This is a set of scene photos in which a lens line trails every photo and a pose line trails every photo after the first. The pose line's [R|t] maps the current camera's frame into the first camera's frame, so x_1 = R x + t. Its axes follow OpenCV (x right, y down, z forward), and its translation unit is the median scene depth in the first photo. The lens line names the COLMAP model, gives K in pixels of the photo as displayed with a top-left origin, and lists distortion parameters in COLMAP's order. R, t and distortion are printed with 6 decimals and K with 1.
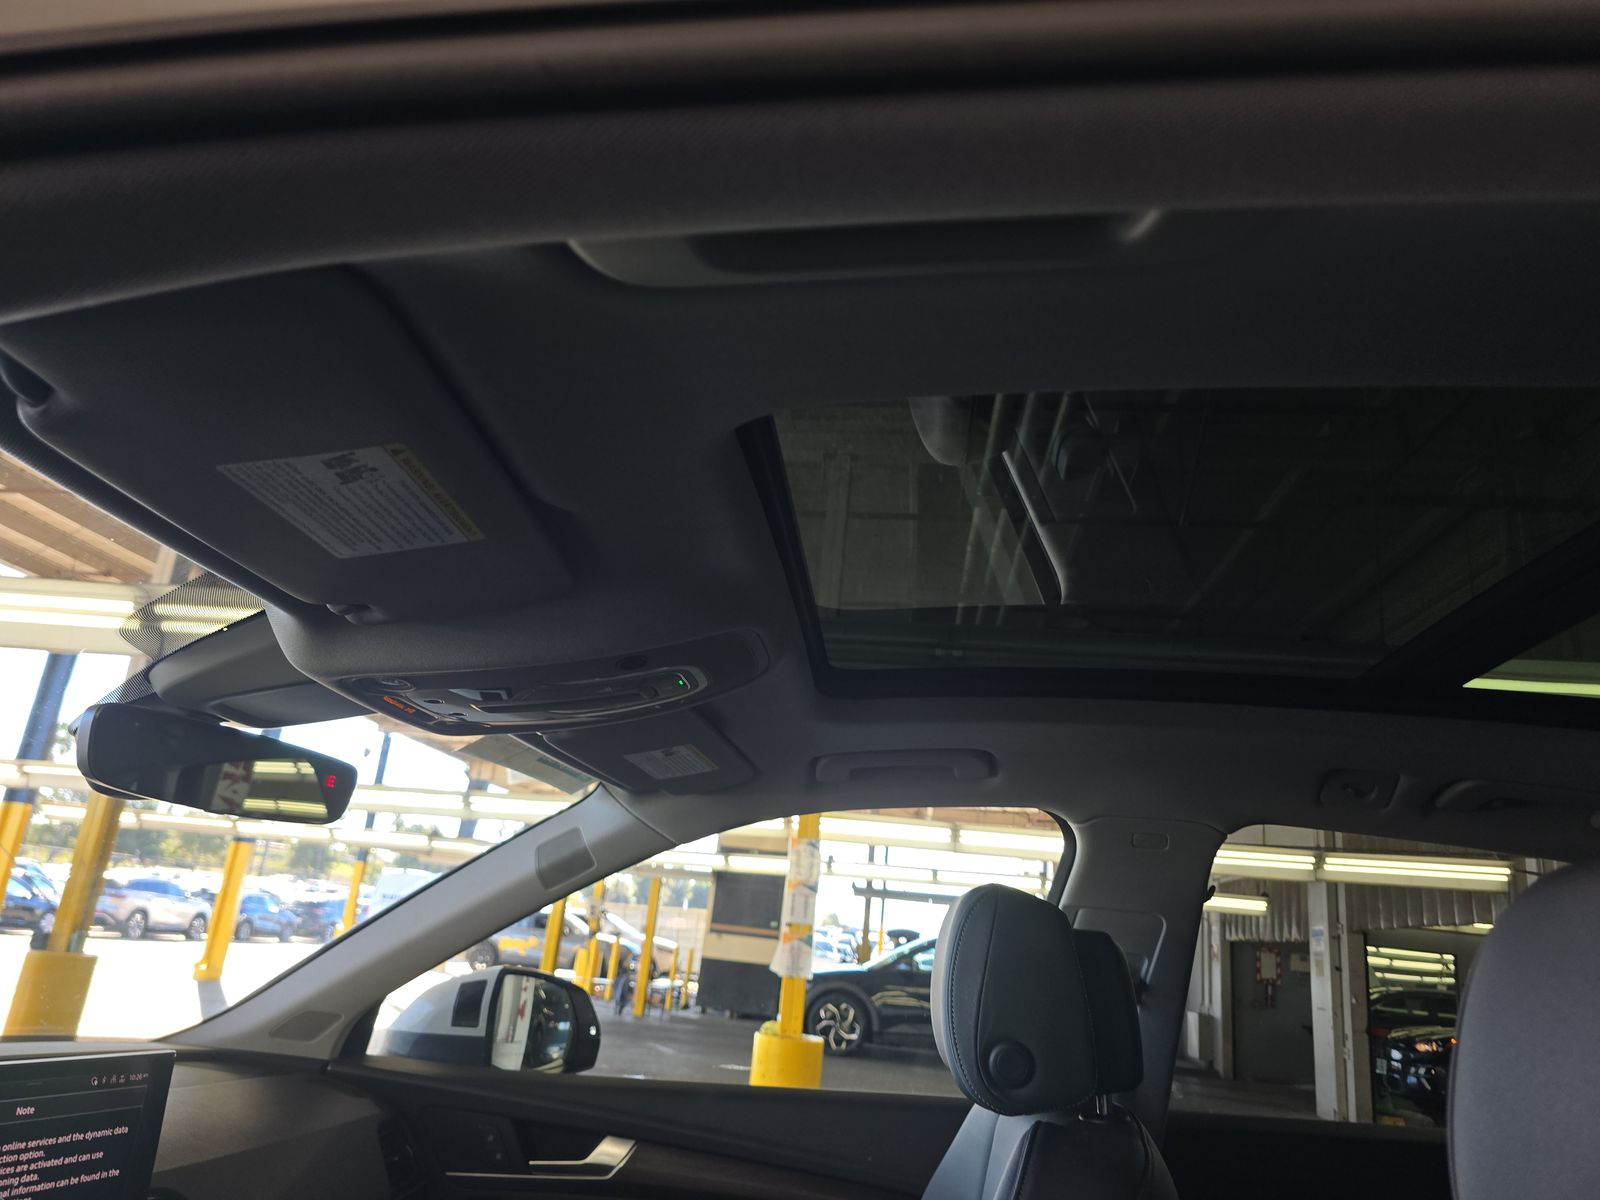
lens RADIAL K [[1091.1, 0, 799.1], [0, 1091.1, 591.4], [0, 0, 1]] dist [0.001475, -0.001991]
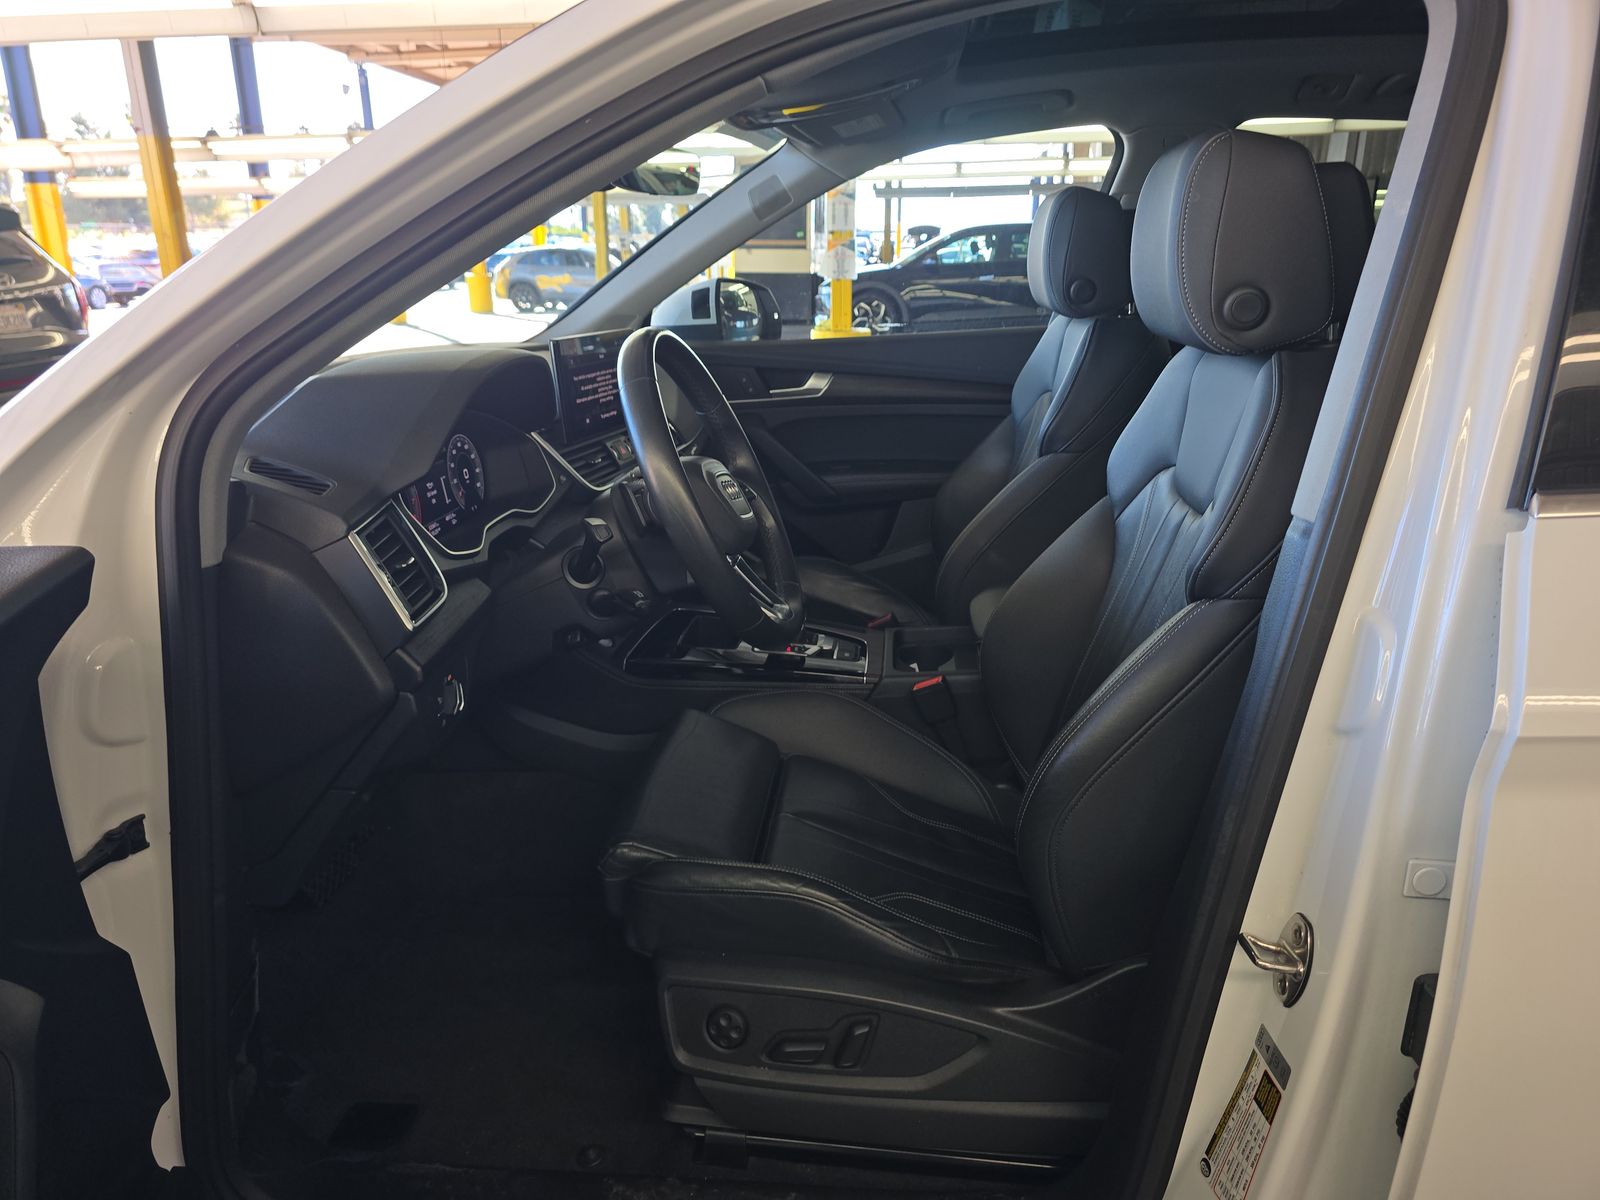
lens RADIAL K [[1167.3, 0, 790.1], [0, 1167.3, 599.7], [0, 0, 1]] dist [0.075021, -0.000845]
pose [[0.995280, -0.094276, -0.023003, -0.045194], [0.090869, 0.822222, 0.561867, -0.043963], [-0.034057, -0.561305, 0.826908, -0.136162]]
